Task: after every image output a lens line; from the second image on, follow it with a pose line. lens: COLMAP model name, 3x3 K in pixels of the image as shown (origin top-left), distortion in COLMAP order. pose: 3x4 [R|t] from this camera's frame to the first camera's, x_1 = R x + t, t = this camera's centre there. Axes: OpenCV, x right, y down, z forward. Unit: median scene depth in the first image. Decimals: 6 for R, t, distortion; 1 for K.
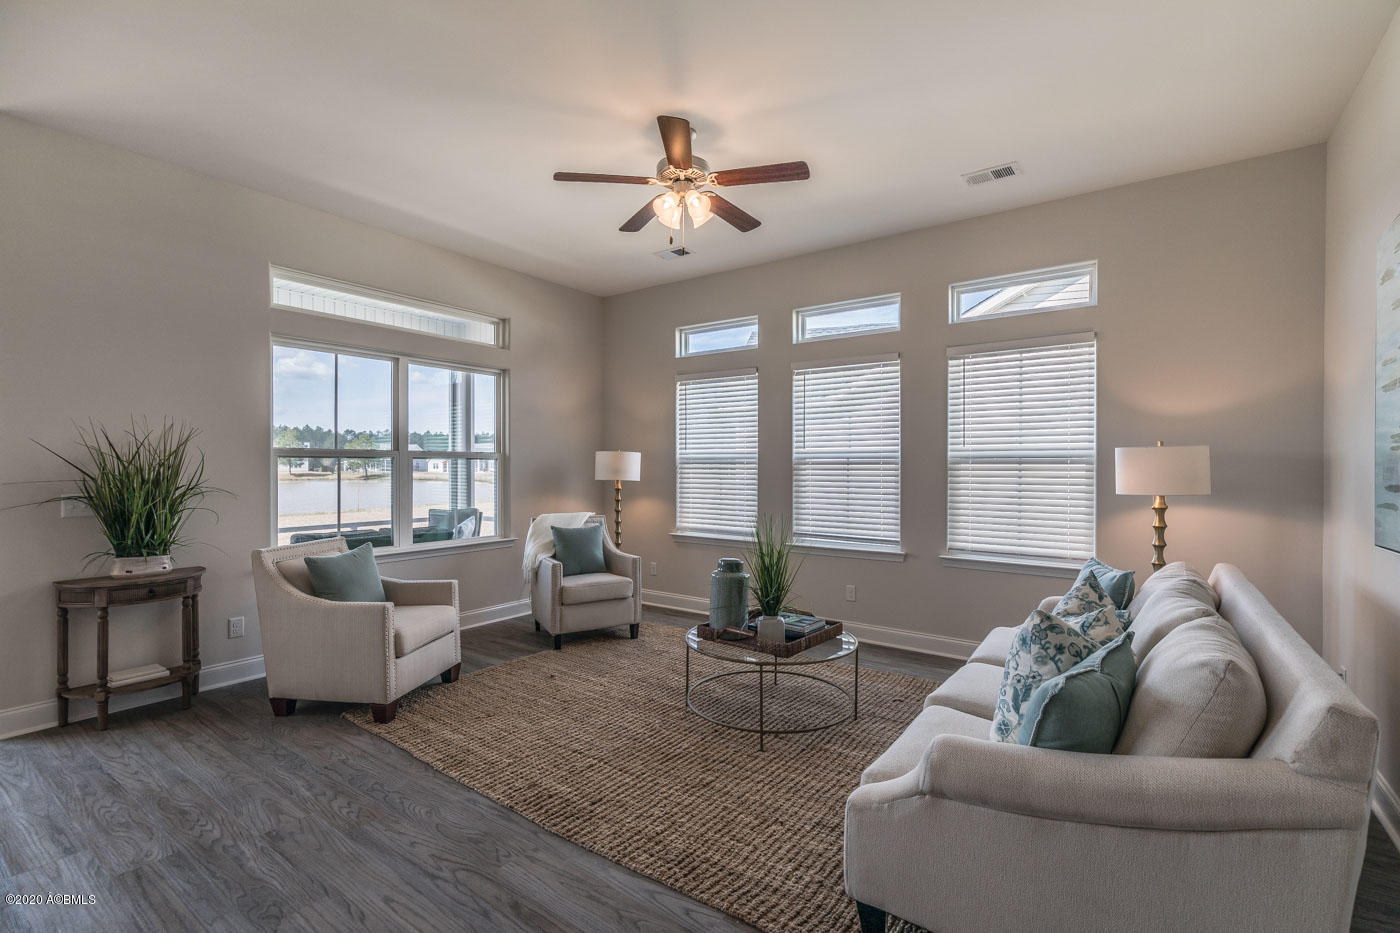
lens RADIAL K [[643.3, 0, 711.1], [0, 643.3, 472.4], [0, 0, 1]] dist [0.001716, 0.000268]
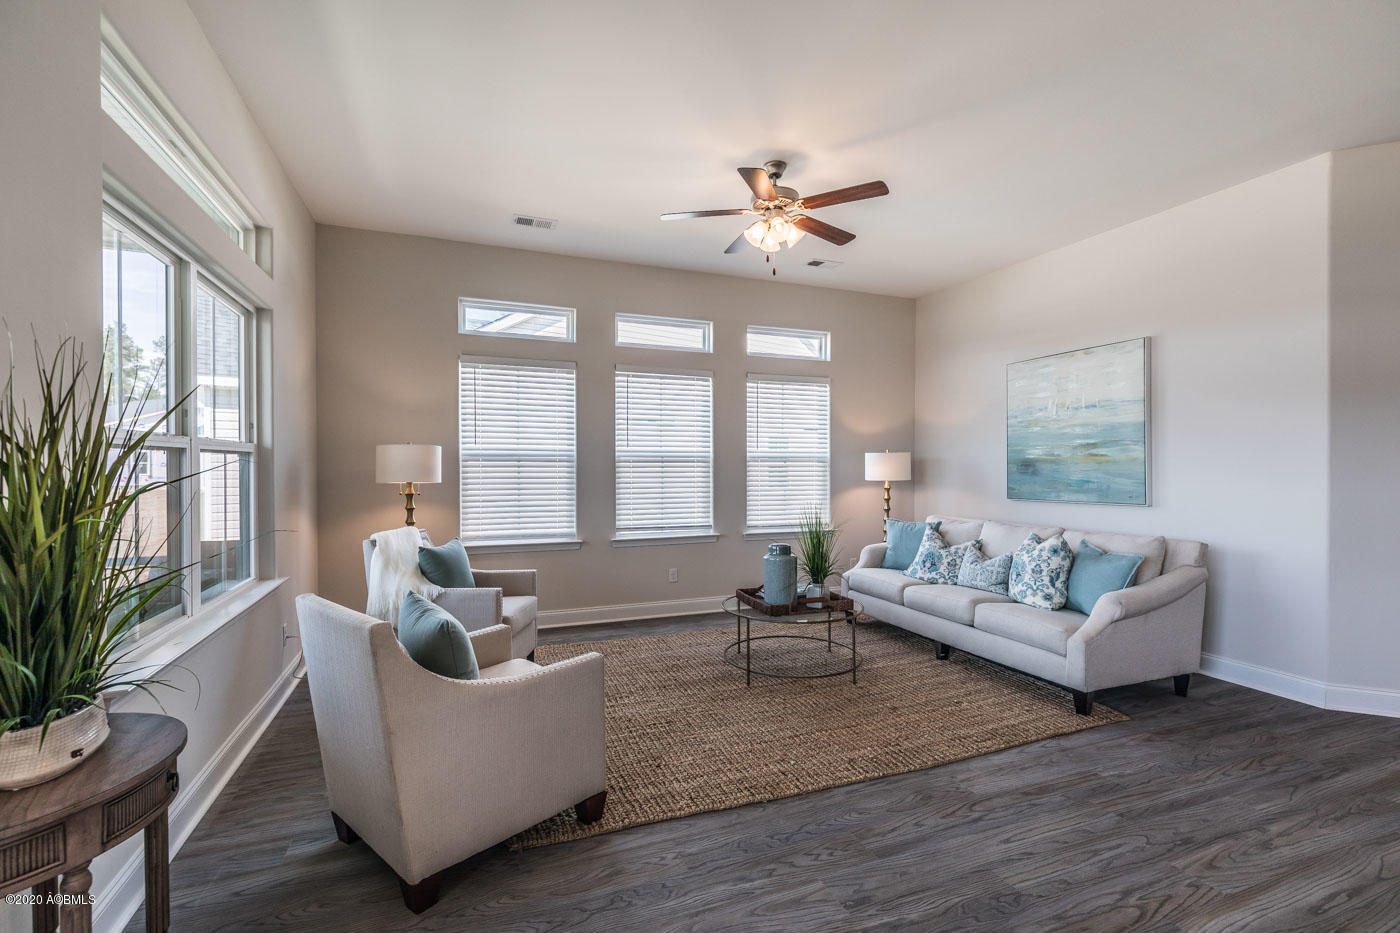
lens RADIAL K [[643.3, 0, 711.1], [0, 643.3, 472.4], [0, 0, 1]] dist [0.001716, 0.000268]
pose [[0.520622, -0.010966, 0.853717, -0.876693], [0.007427, 0.999938, 0.008315, -0.004429], [-0.853755, 0.002012, 0.520671, 0.425665]]
